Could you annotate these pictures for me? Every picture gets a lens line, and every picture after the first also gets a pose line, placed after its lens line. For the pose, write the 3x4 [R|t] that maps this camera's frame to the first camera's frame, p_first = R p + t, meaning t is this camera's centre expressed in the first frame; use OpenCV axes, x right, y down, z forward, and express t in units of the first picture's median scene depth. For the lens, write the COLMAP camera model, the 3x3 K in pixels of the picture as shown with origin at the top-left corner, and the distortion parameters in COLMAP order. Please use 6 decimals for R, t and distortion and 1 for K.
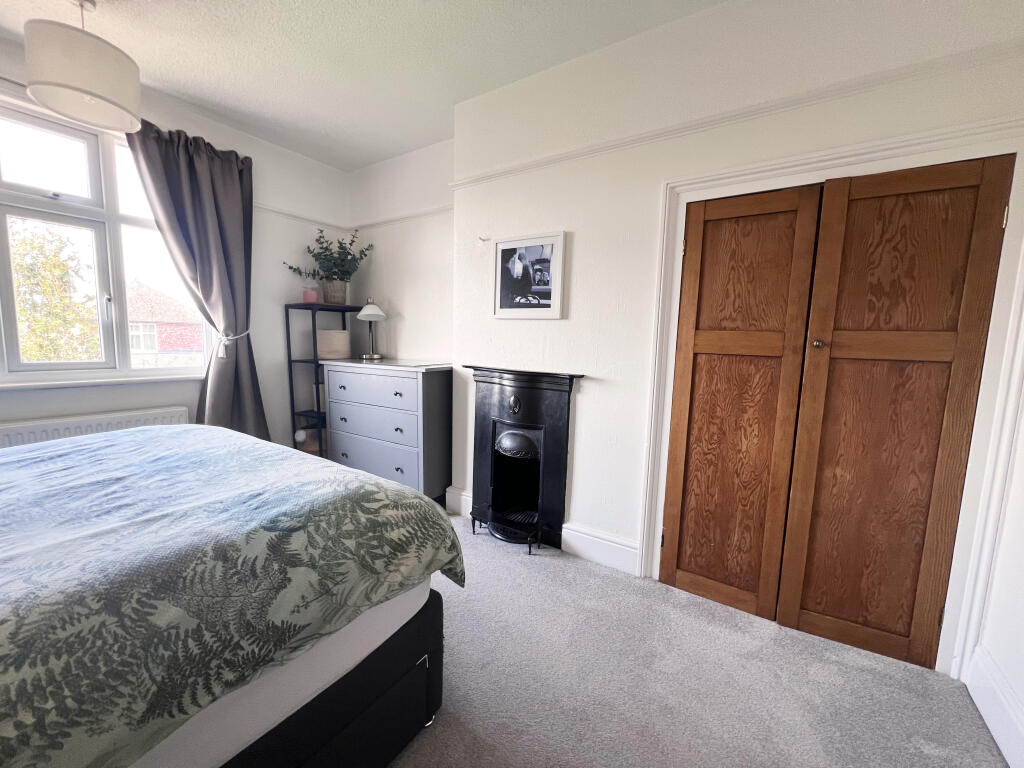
lens RADIAL K [[411.1, 0, 512.1], [0, 411.1, 386.5], [0, 0, 1]] dist [0.000686, 0.000149]
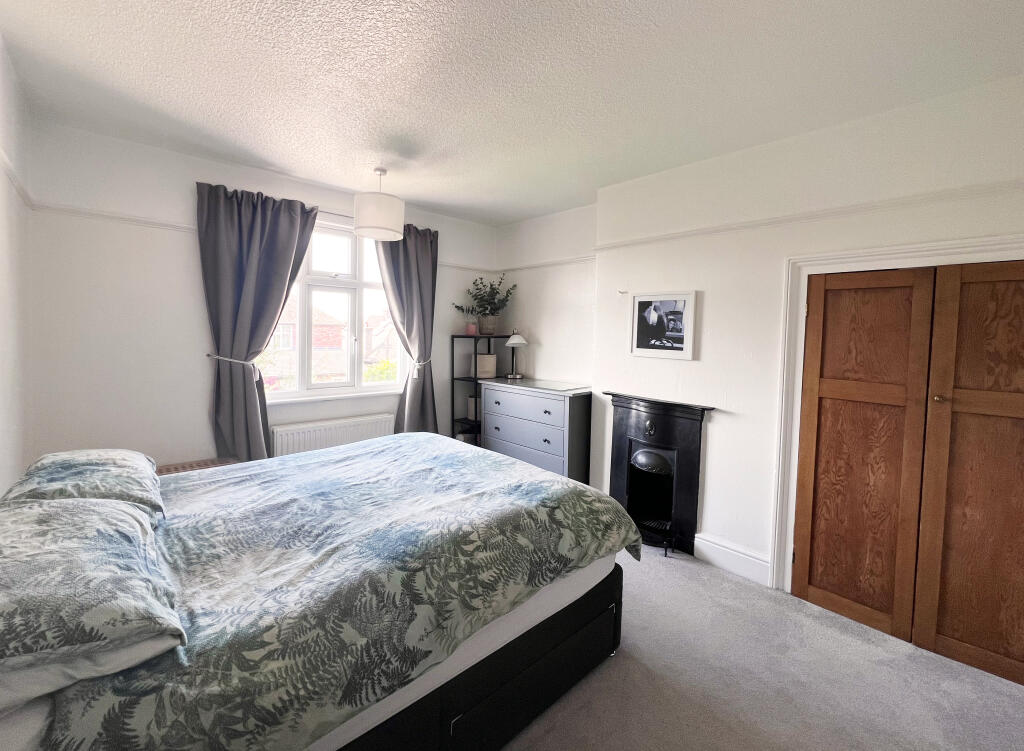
lens RADIAL K [[423.2, 0, 490.6], [0, 423.2, 351.2], [0, 0, 1]] dist [0.001607, 0.000175]
pose [[0.963967, 0.006854, -0.265933, -0.153289], [-0.028982, 0.996423, -0.079374, -0.089529], [0.264438, 0.084221, 0.960718, -0.451705]]
